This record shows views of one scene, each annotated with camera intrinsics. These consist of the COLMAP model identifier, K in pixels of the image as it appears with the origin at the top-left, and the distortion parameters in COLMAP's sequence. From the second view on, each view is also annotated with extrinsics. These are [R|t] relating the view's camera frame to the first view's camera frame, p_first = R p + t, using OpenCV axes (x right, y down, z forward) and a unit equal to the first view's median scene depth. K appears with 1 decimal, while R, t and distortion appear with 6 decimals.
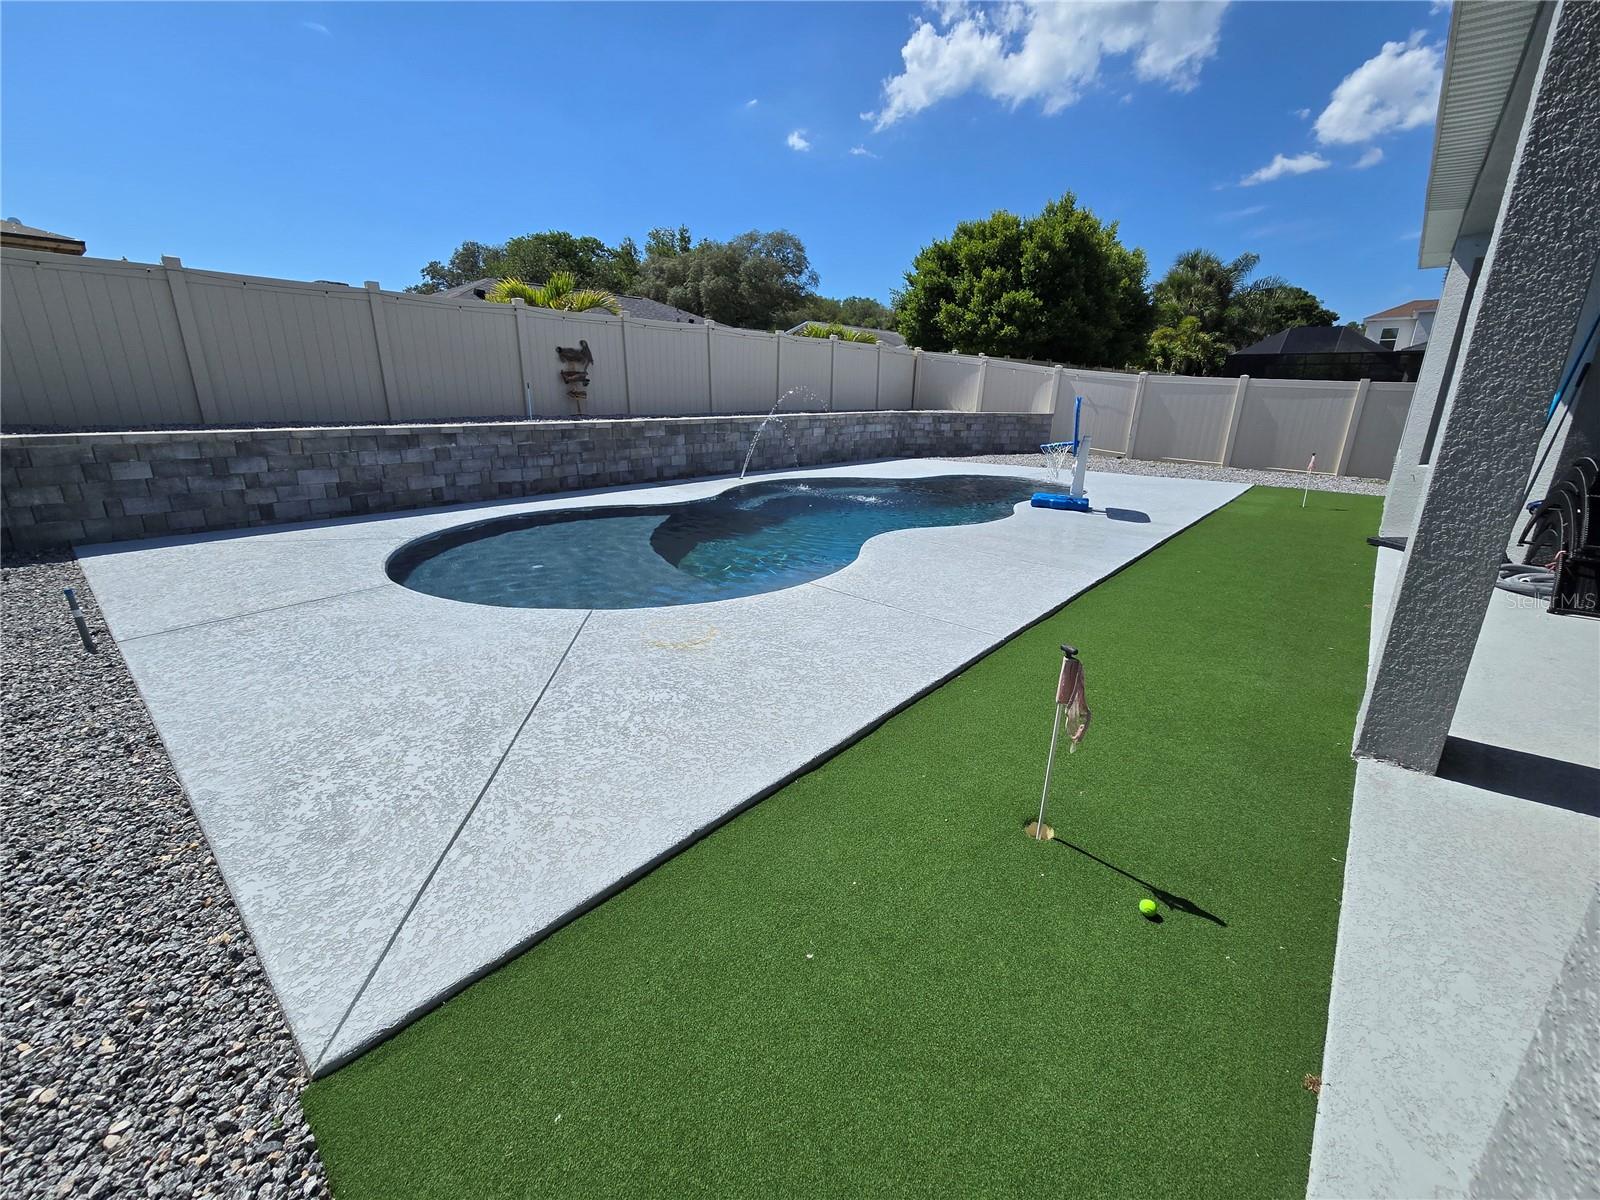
lens RADIAL K [[658.1, 0, 804.9], [0, 658.1, 587.6], [0, 0, 1]] dist [-0.000813, 0.000584]
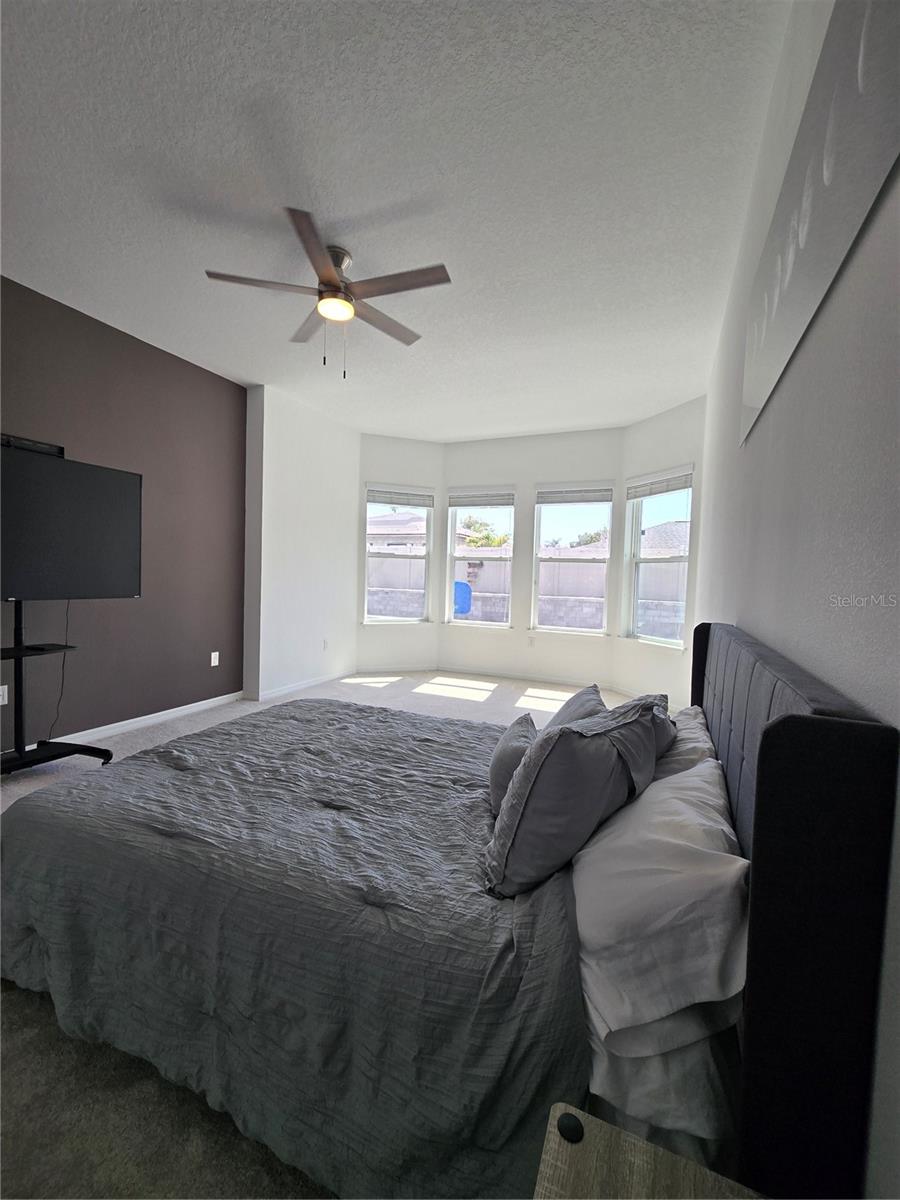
lens RADIAL K [[493.6, 0, 449.6], [0, 493.6, 601.6], [0, 0, 1]] dist [-0.000813, 0.000584]
pose [[0.292916, 0.046002, -0.955031, 0.593939], [-0.305321, 0.951047, -0.047835, -0.062720], [0.906079, 0.305602, 0.292623, 0.227718]]
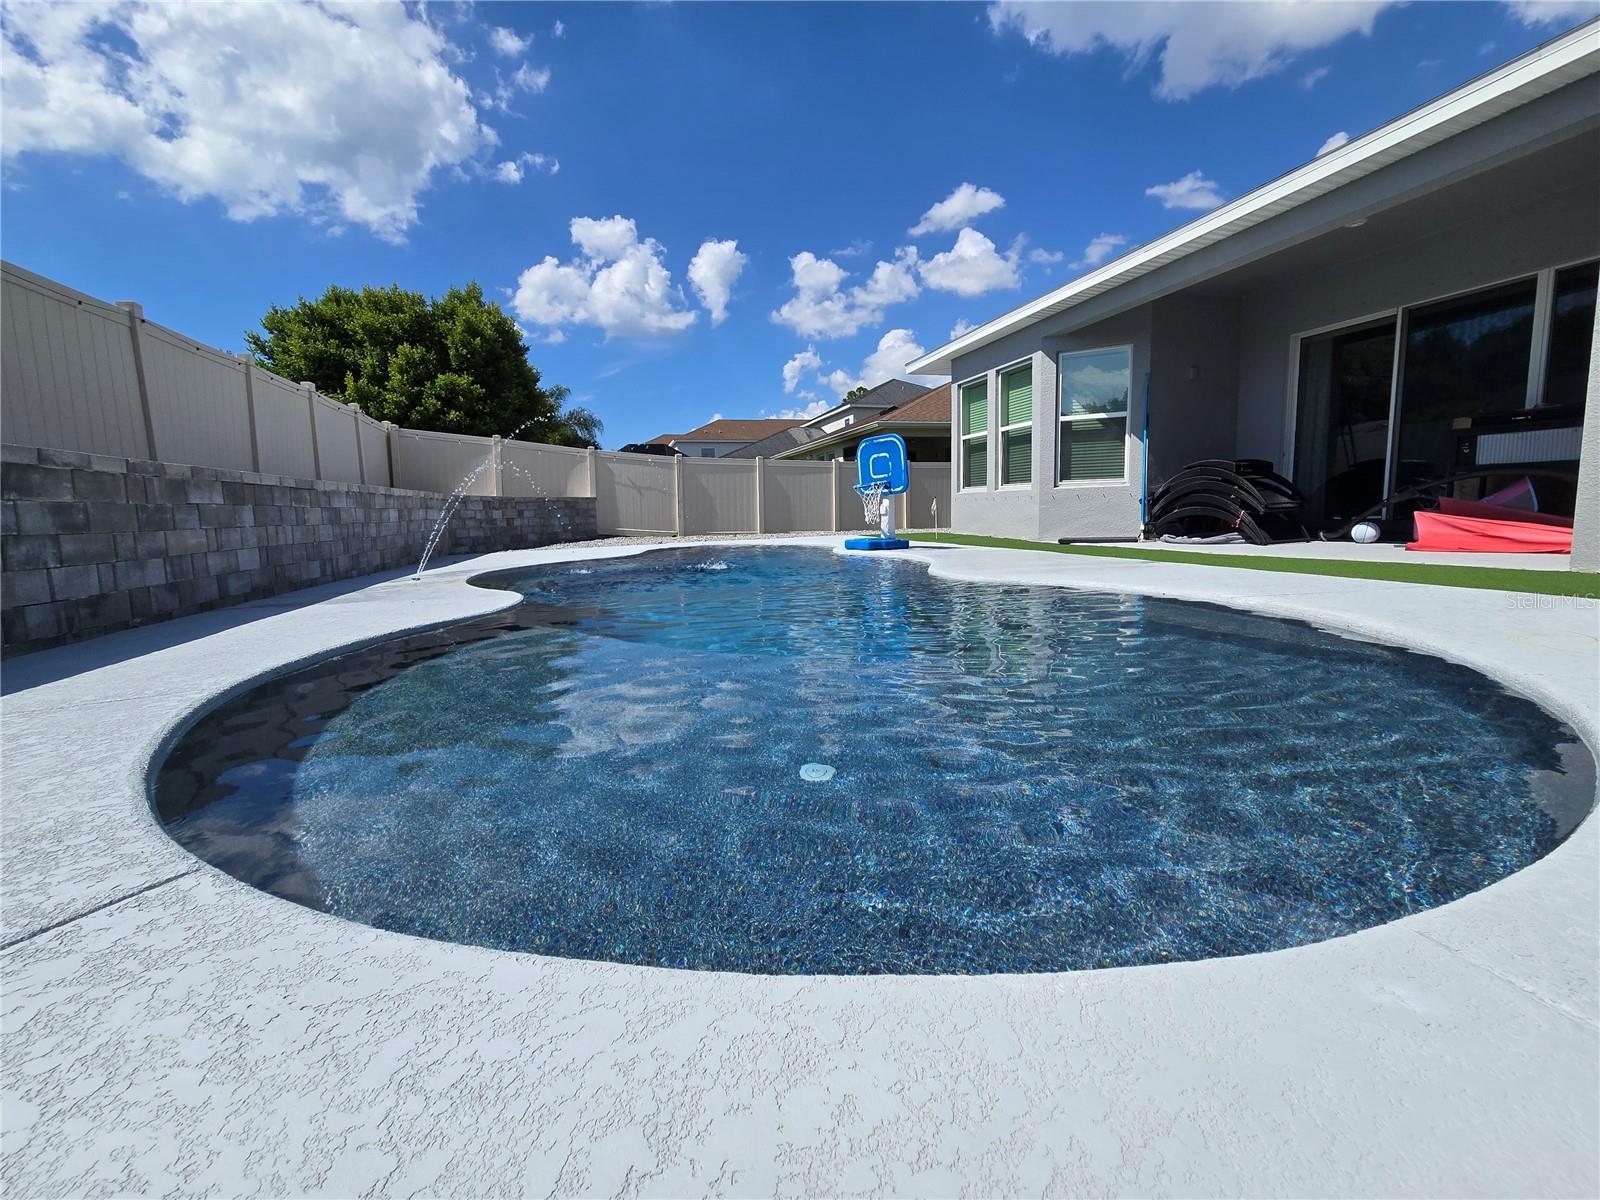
lens RADIAL K [[658.1, 0, 811.2], [0, 658.1, 578.8], [0, 0, 1]] dist [-0.000813, 0.000584]
pose [[0.541431, -0.117215, 0.832534, -0.174510], [0.273159, 0.961037, -0.042339, -0.026980], [-0.795133, 0.250338, 0.552353, 0.215586]]
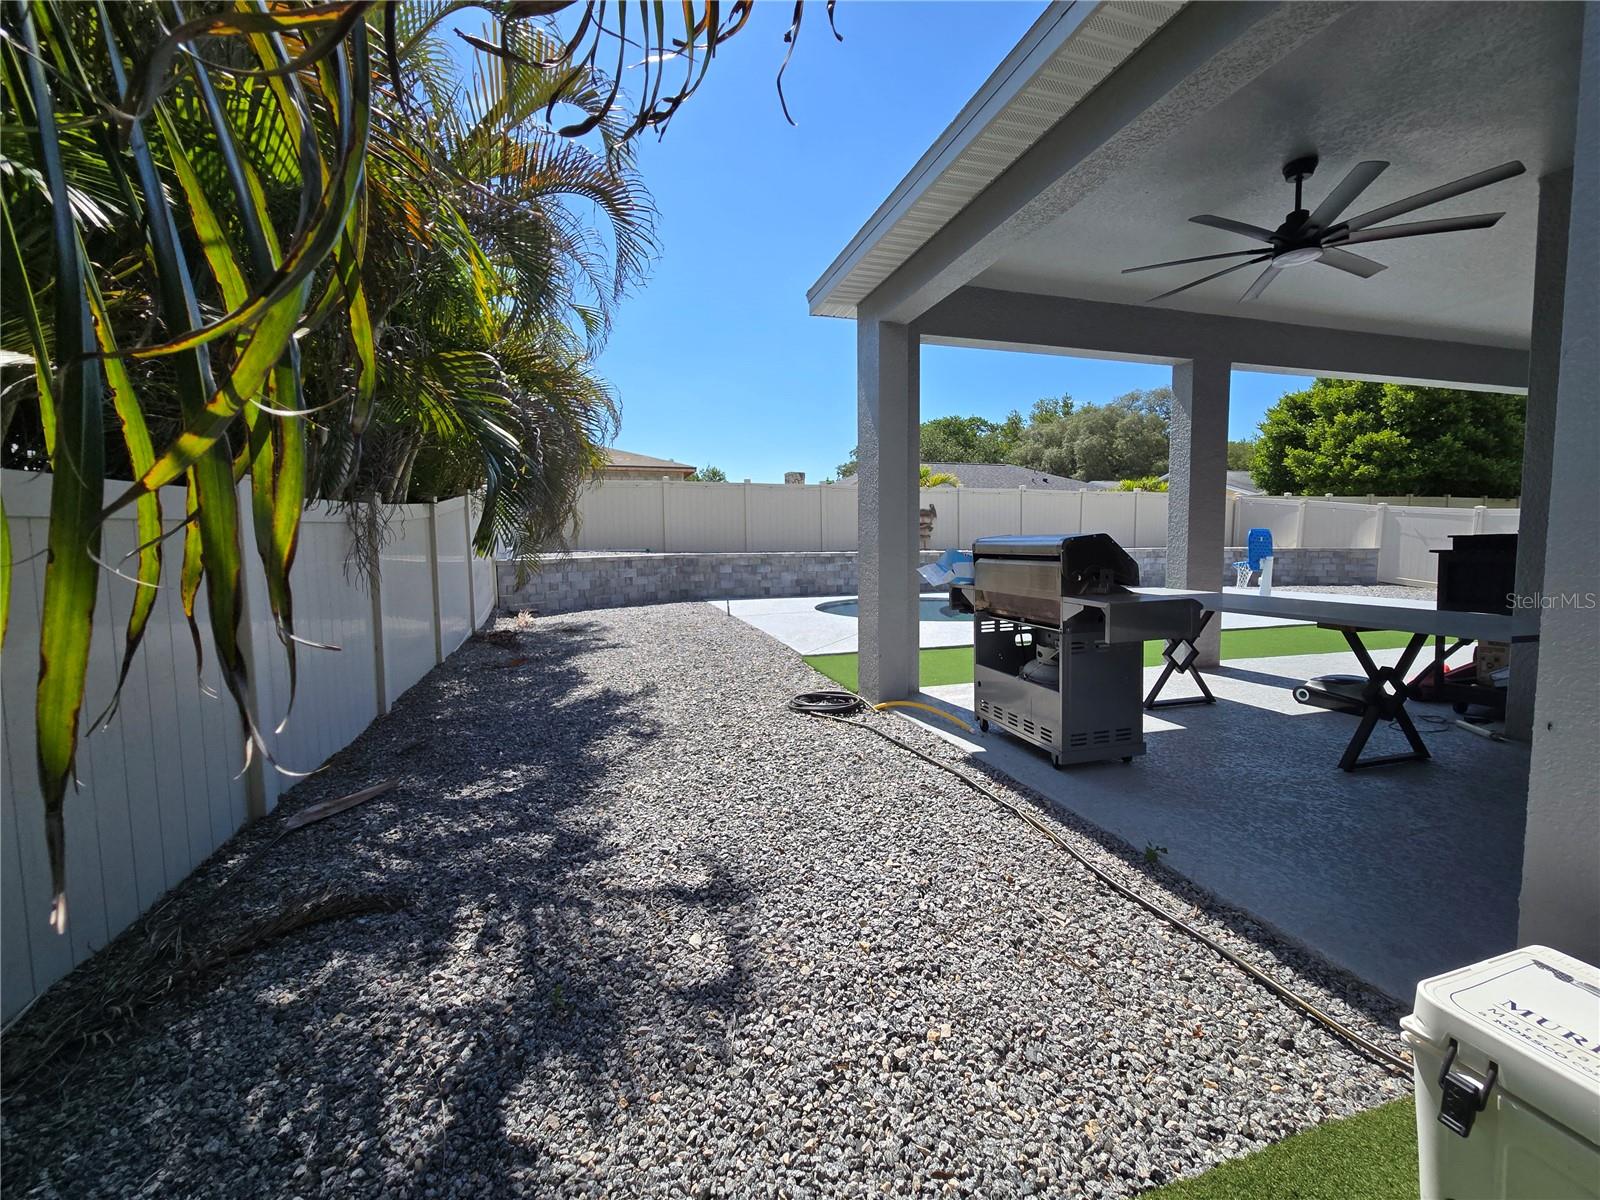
lens RADIAL K [[658.1, 0, 807.9], [0, 658.1, 593.0], [0, 0, 1]] dist [-0.000813, 0.000584]
pose [[0.849859, 0.024205, -0.526454, 0.122759], [-0.134827, 0.975686, -0.172793, 0.073011], [0.509471, 0.217830, 0.832460, -0.209726]]
